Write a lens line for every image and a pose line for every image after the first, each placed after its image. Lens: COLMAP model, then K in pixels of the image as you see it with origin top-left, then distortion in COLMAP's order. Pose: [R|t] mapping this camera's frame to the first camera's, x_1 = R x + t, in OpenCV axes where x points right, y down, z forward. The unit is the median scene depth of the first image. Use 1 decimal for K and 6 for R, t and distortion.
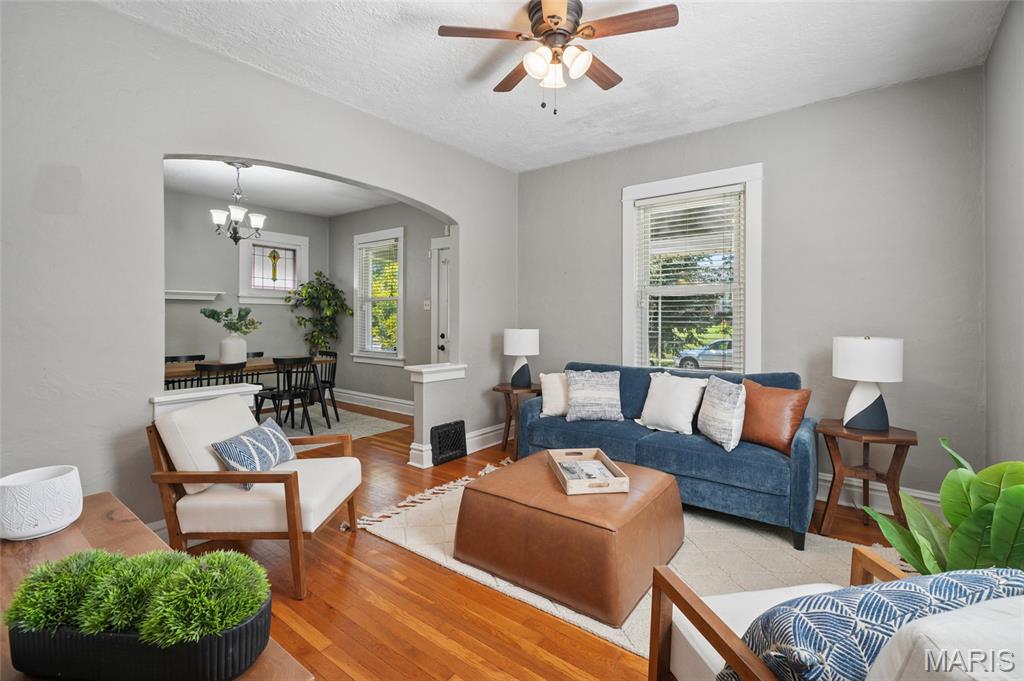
lens RADIAL K [[465.1, 0, 510.9], [0, 465.1, 319.6], [0, 0, 1]] dist [0.011872, -0.000072]
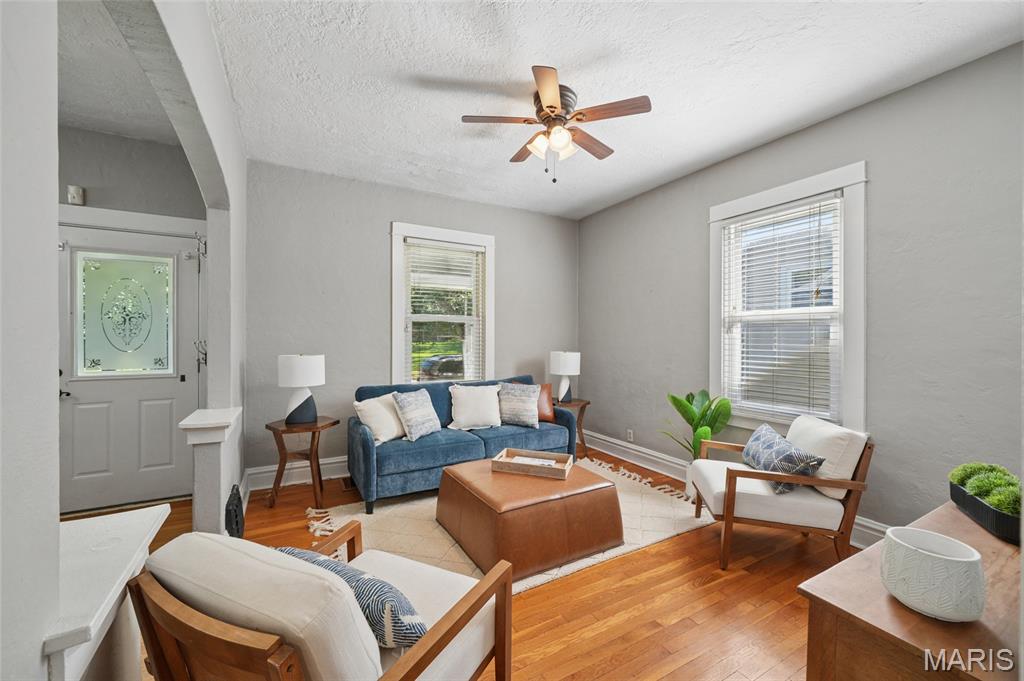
lens RADIAL K [[406.5, 0, 512.0], [0, 406.5, 340.5], [0, 0, 1]] dist [-0.000406, 0.000034]
pose [[0.393905, -0.009527, 0.919102, -0.629692], [-0.000343, 0.999945, 0.010512, -0.018180], [-0.919151, -0.004456, 0.393880, 0.440624]]
